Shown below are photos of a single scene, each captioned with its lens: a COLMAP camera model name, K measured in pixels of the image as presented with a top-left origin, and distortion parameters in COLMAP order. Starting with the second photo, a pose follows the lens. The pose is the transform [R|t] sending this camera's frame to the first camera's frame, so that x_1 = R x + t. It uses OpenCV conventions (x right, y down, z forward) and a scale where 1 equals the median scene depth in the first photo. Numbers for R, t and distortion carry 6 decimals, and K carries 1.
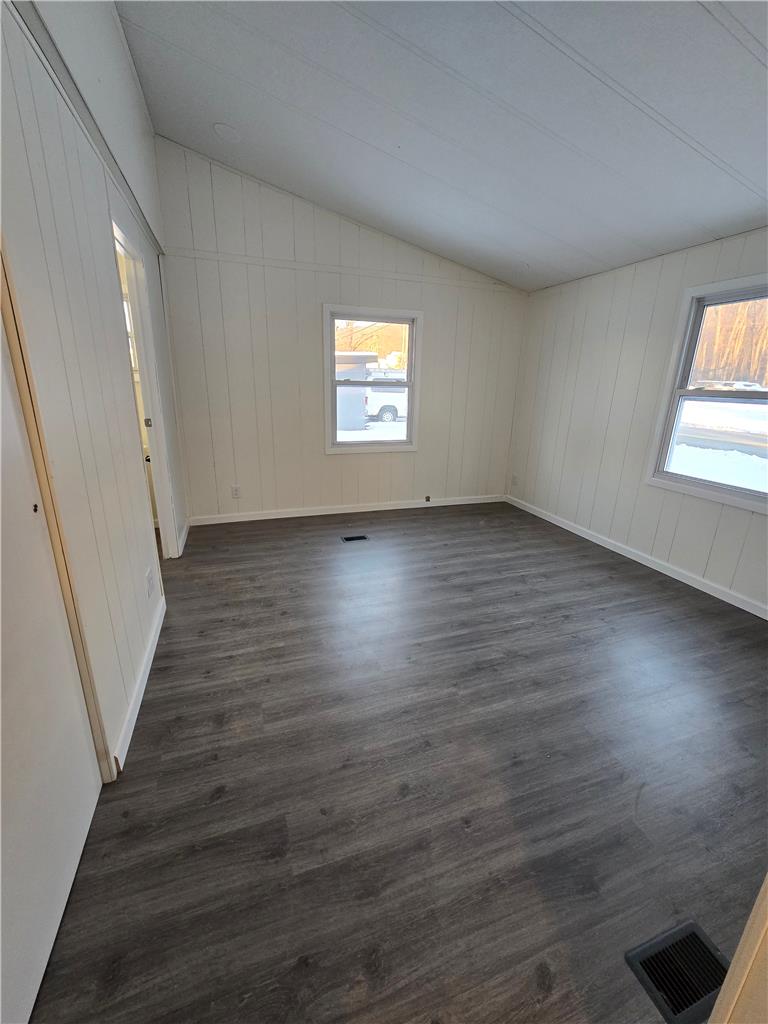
lens RADIAL K [[421.4, 0, 380.0], [0, 421.4, 510.4], [0, 0, 1]] dist [-0.001401, 0.001165]
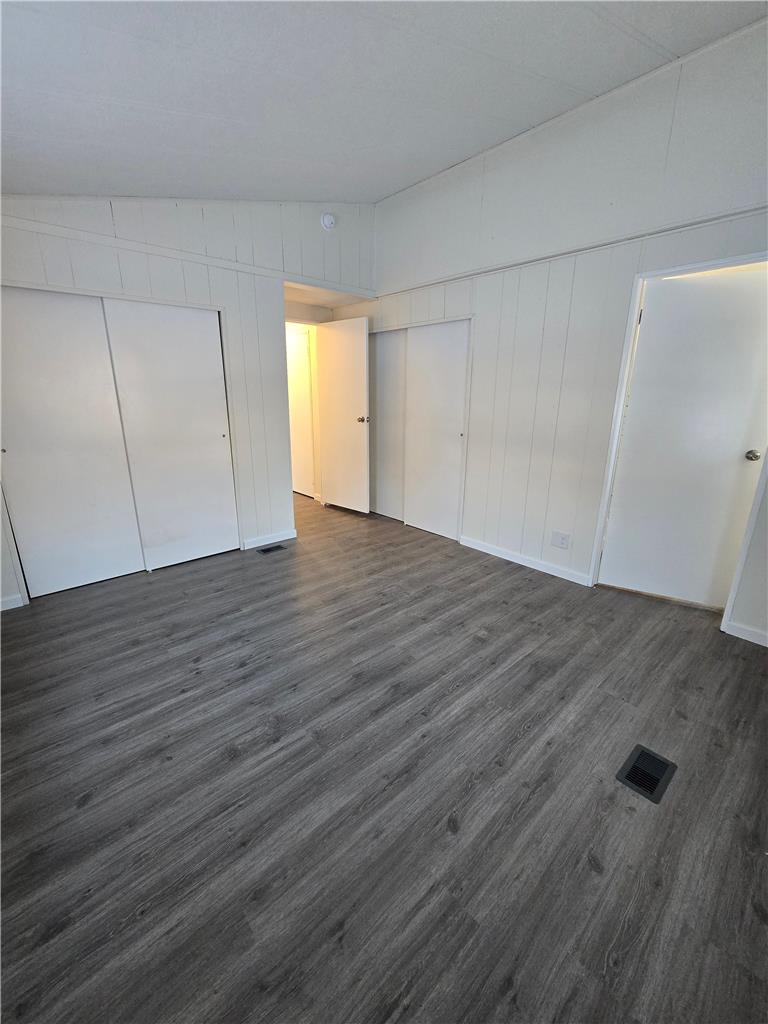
lens RADIAL K [[421.4, 0, 380.0], [0, 421.4, 510.4], [0, 0, 1]] dist [-0.001401, 0.001165]
pose [[-0.923293, 0.073218, -0.377053, 0.375246], [-0.140965, 0.848568, 0.509962, -0.378974], [0.357294, 0.523995, -0.773156, 1.239533]]
